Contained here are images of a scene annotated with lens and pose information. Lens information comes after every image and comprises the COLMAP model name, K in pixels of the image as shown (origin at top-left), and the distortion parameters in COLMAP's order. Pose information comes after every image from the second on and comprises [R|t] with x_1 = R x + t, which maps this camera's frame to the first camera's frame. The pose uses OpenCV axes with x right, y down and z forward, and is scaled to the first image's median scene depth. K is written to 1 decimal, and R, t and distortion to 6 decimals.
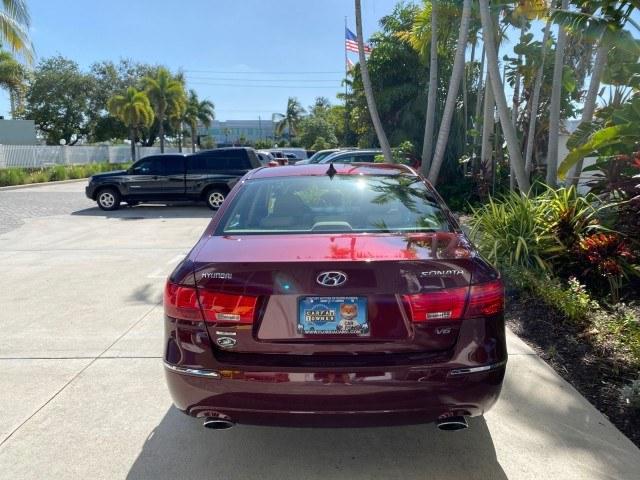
lens RADIAL K [[488.3, 0, 320.6], [0, 488.3, 237.2], [0, 0, 1]] dist [0.010402, -0.002615]
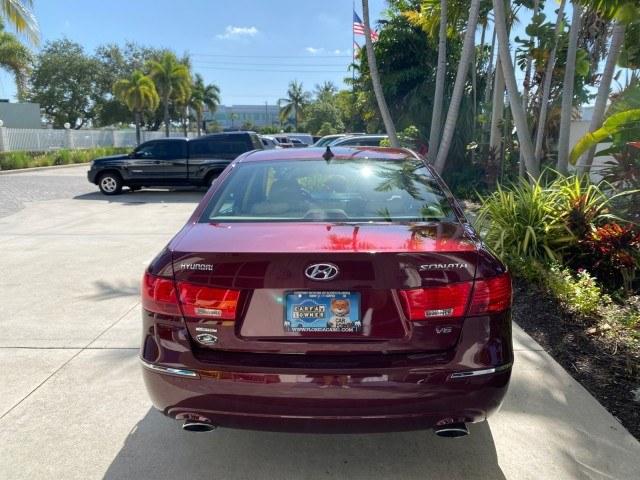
lens RADIAL K [[488.3, 0, 320.6], [0, 488.3, 237.2], [0, 0, 1]] dist [0.010402, -0.002615]
pose [[0.999872, 0.009494, -0.012841, 0.005626], [-0.009138, 0.999581, 0.027476, -0.000746], [0.013096, -0.027355, 0.999540, 0.016153]]
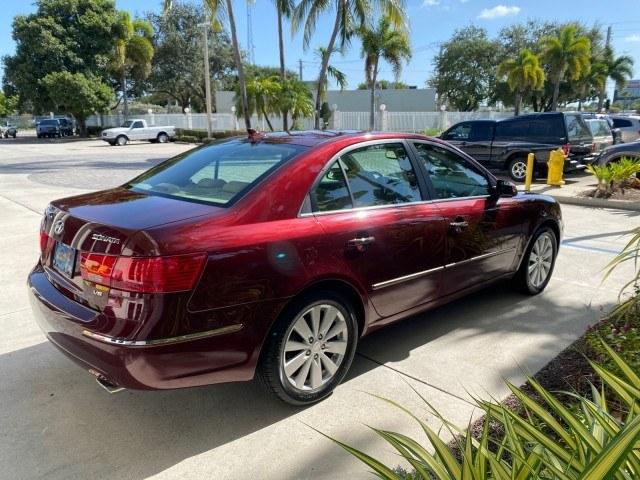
lens RADIAL K [[488.3, 0, 320.6], [0, 488.3, 237.2], [0, 0, 1]] dist [0.010402, -0.002615]
pose [[0.686852, 0.176094, -0.705142, 0.221907], [-0.128486, 0.984343, 0.120665, -0.017538], [0.715350, 0.007722, 0.698724, 0.106802]]
